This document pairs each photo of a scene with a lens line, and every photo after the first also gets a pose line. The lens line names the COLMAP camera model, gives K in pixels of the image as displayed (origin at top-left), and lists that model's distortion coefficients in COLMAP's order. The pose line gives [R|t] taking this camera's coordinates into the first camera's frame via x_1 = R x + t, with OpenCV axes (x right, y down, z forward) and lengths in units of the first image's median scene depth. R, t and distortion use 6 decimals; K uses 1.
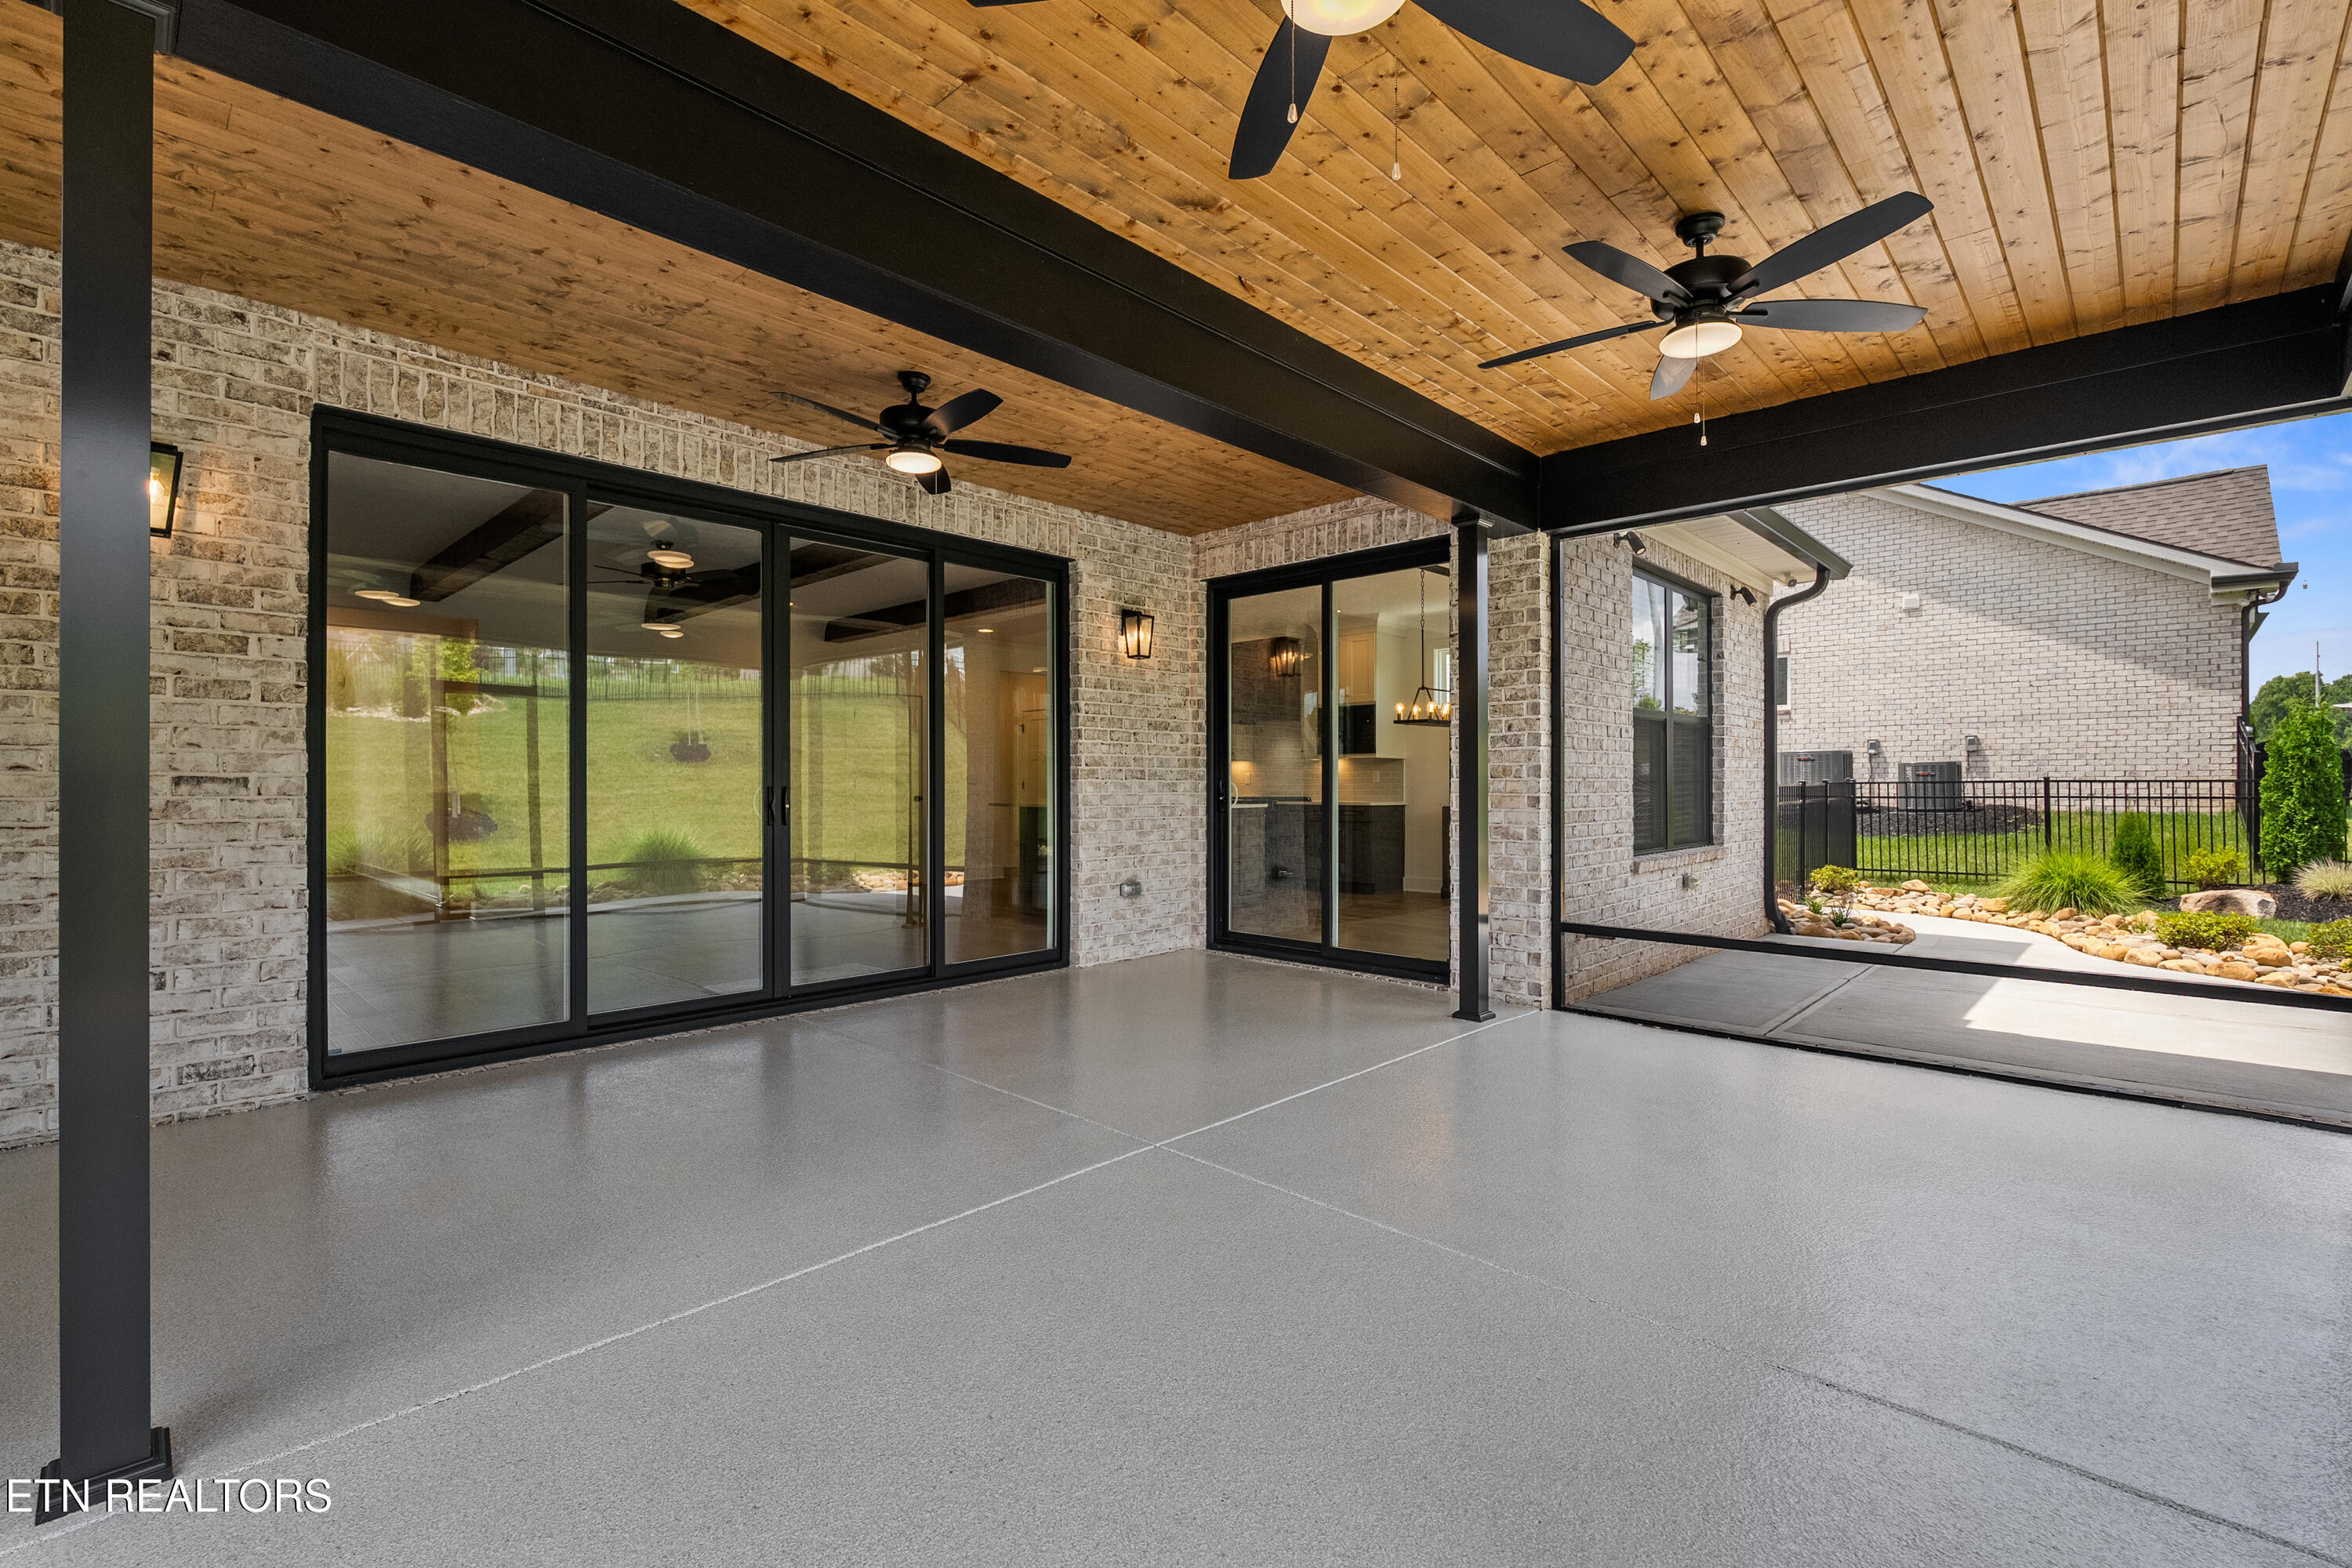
lens RADIAL K [[1037.7, 0, 1164.6], [0, 1037.7, 780.8], [0, 0, 1]] dist [-0.003206, -0.000567]
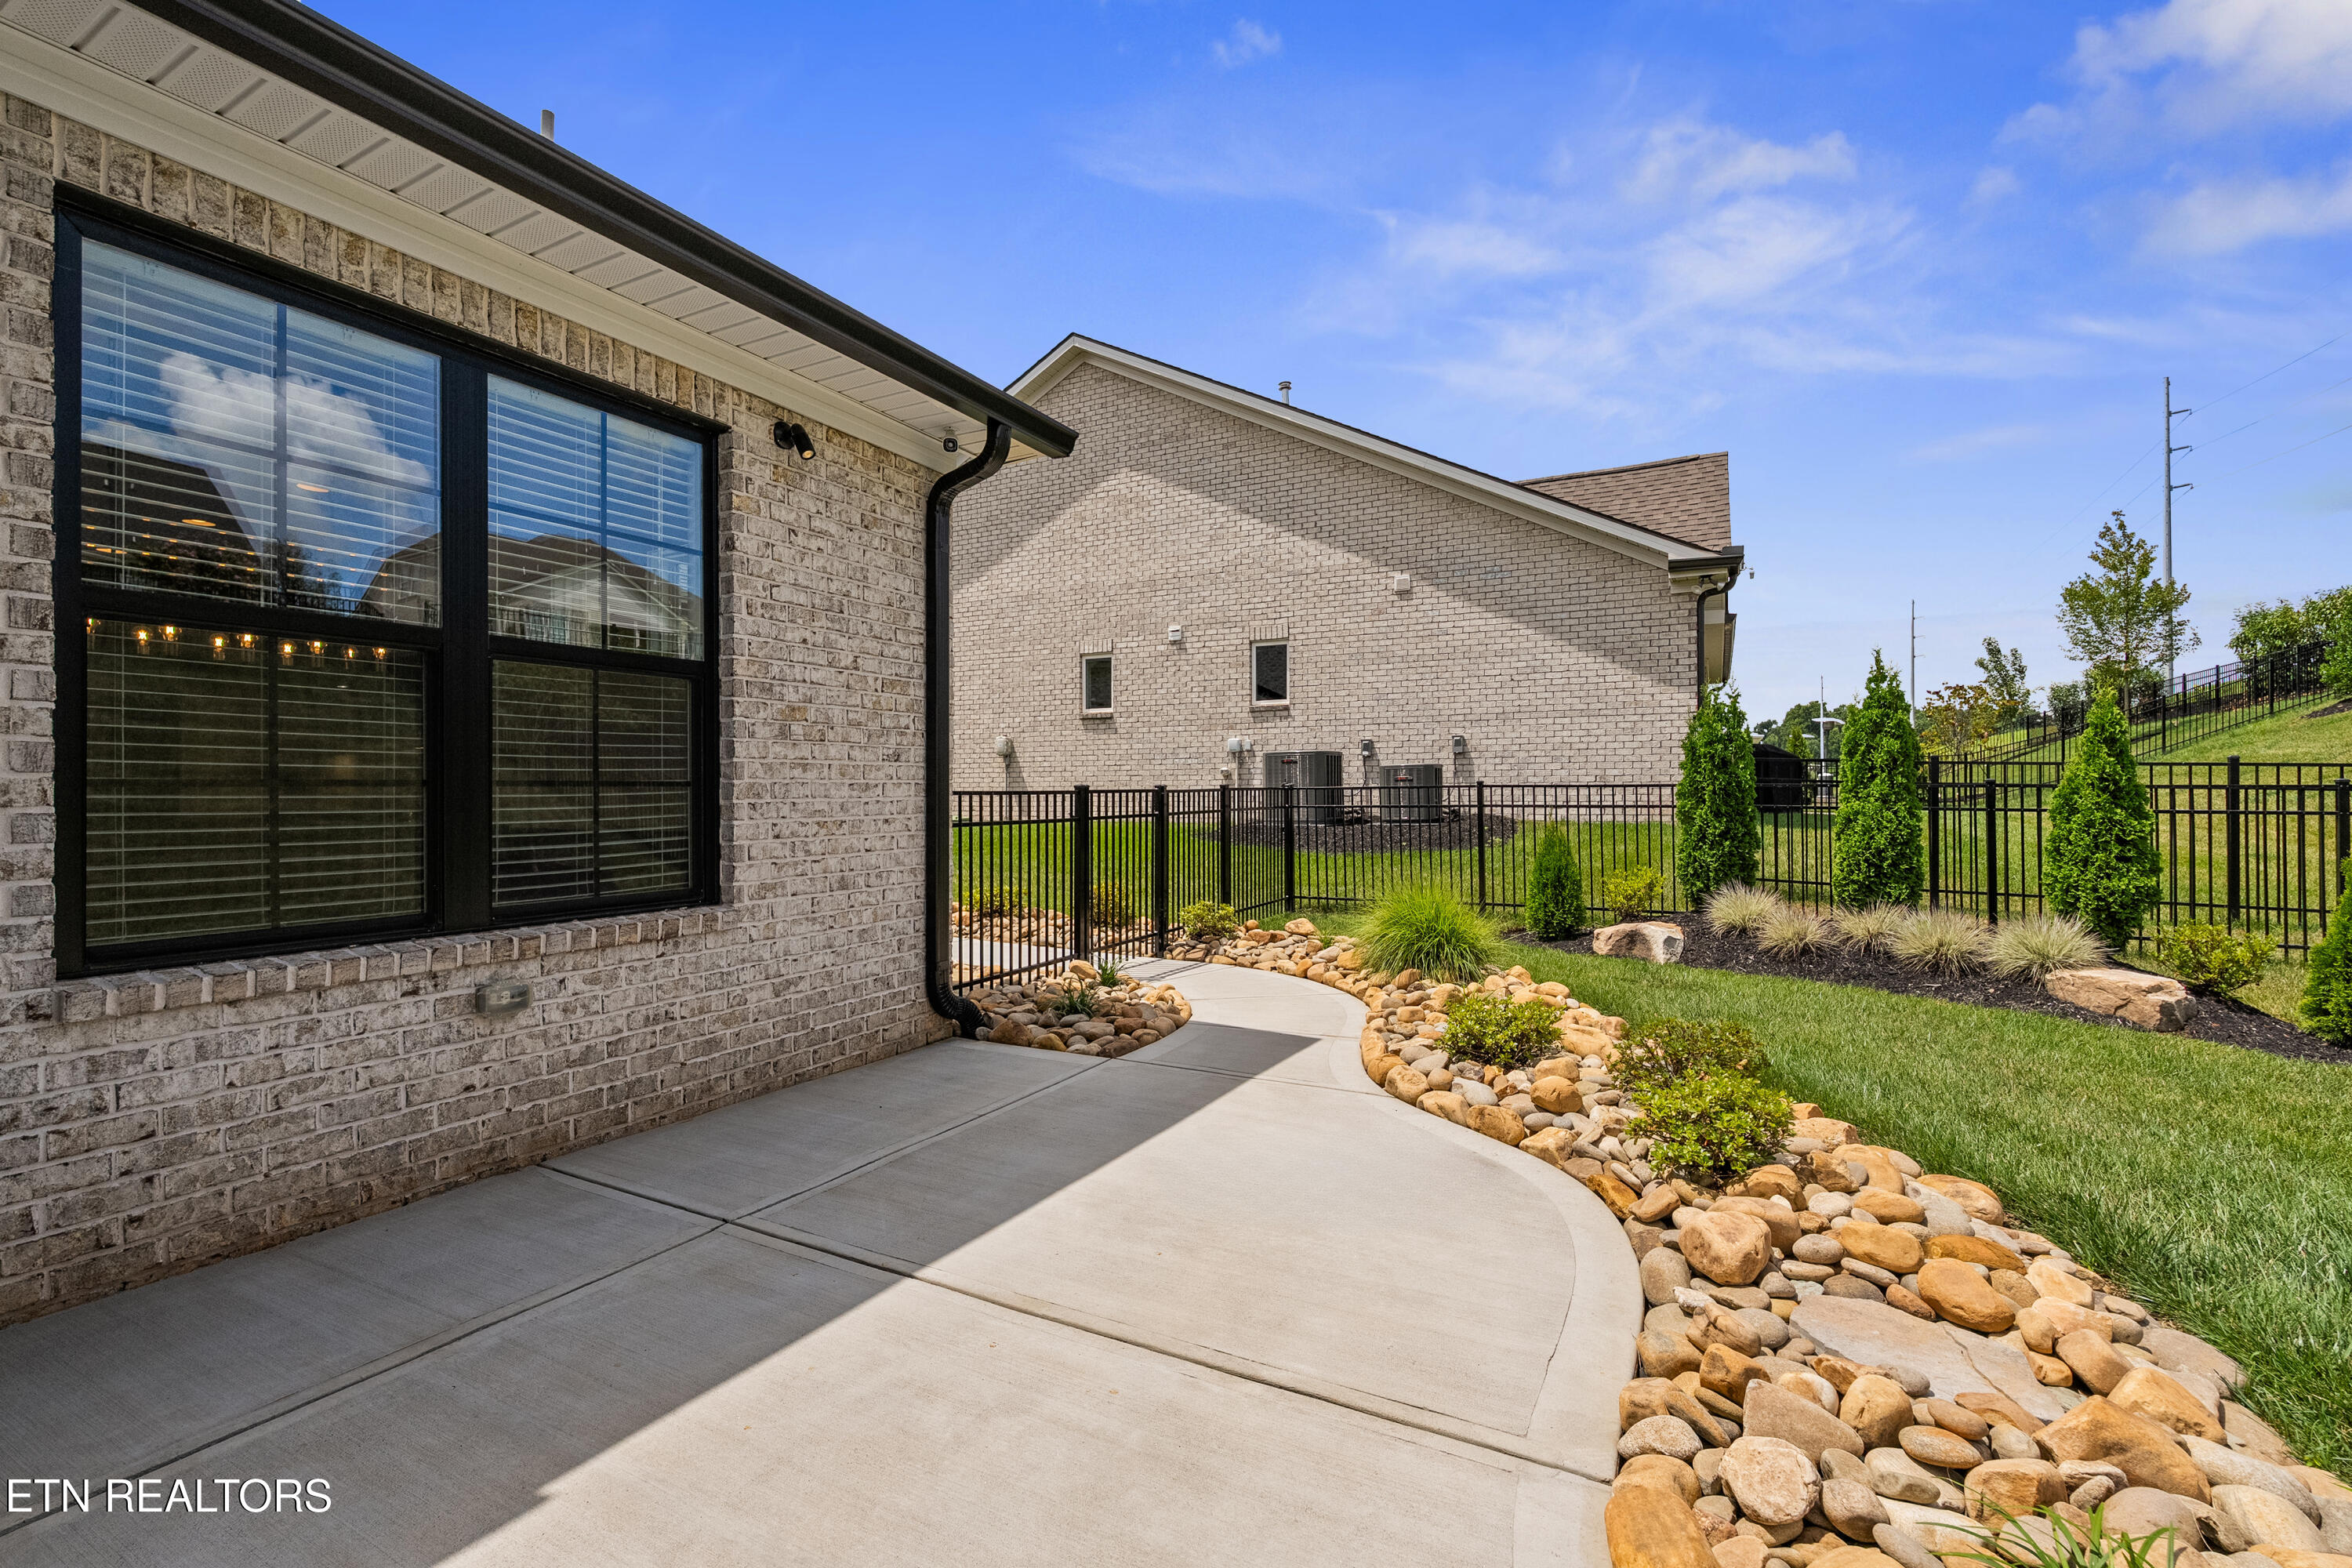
lens RADIAL K [[1037.7, 0, 1172.0], [0, 1037.7, 784.8], [0, 0, 1]] dist [-0.003206, -0.000567]
pose [[0.962075, 0.000190, 0.272785, 0.357268], [0.001038, 0.999990, -0.004357, 0.002215], [-0.272783, 0.004475, 0.962065, 0.254493]]
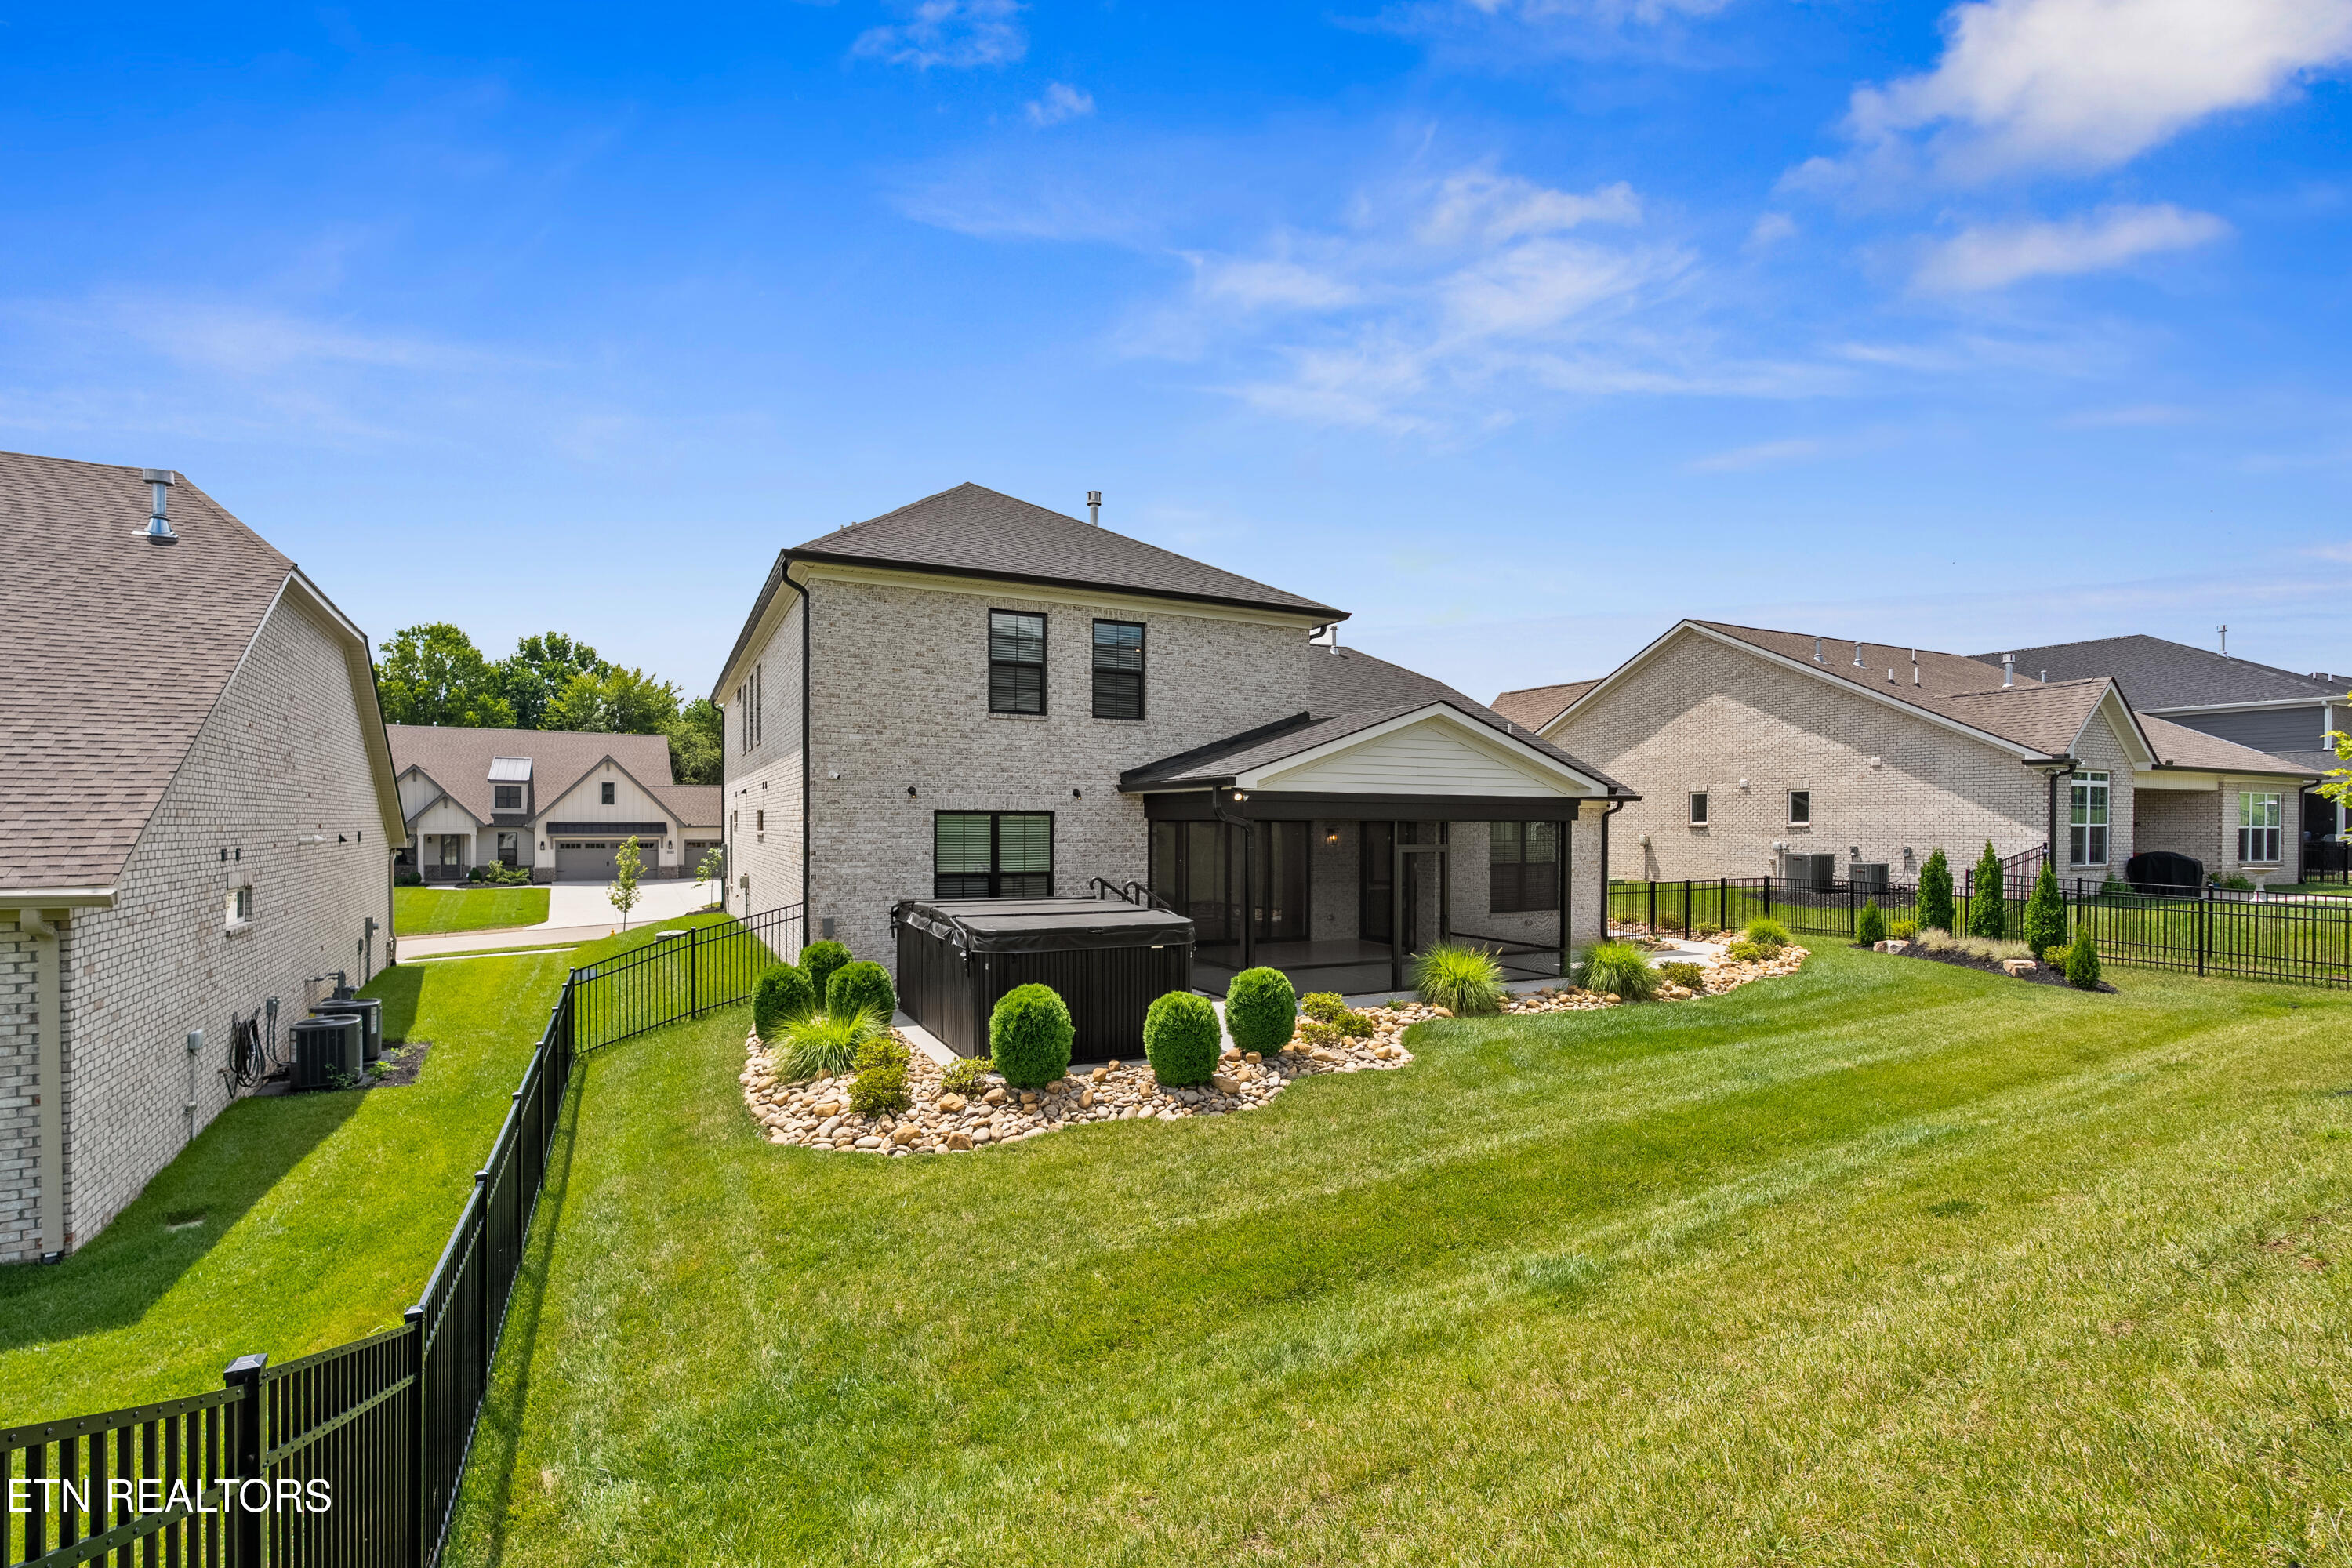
lens RADIAL K [[1037.7, 0, 1158.9], [0, 1037.7, 824.2], [0, 0, 1]] dist [-0.003206, -0.000567]
pose [[0.937883, 0.005986, -0.346899, 0.288381], [-0.003701, 0.999967, 0.007249, -0.101917], [0.346931, -0.005514, 0.937874, -1.079476]]
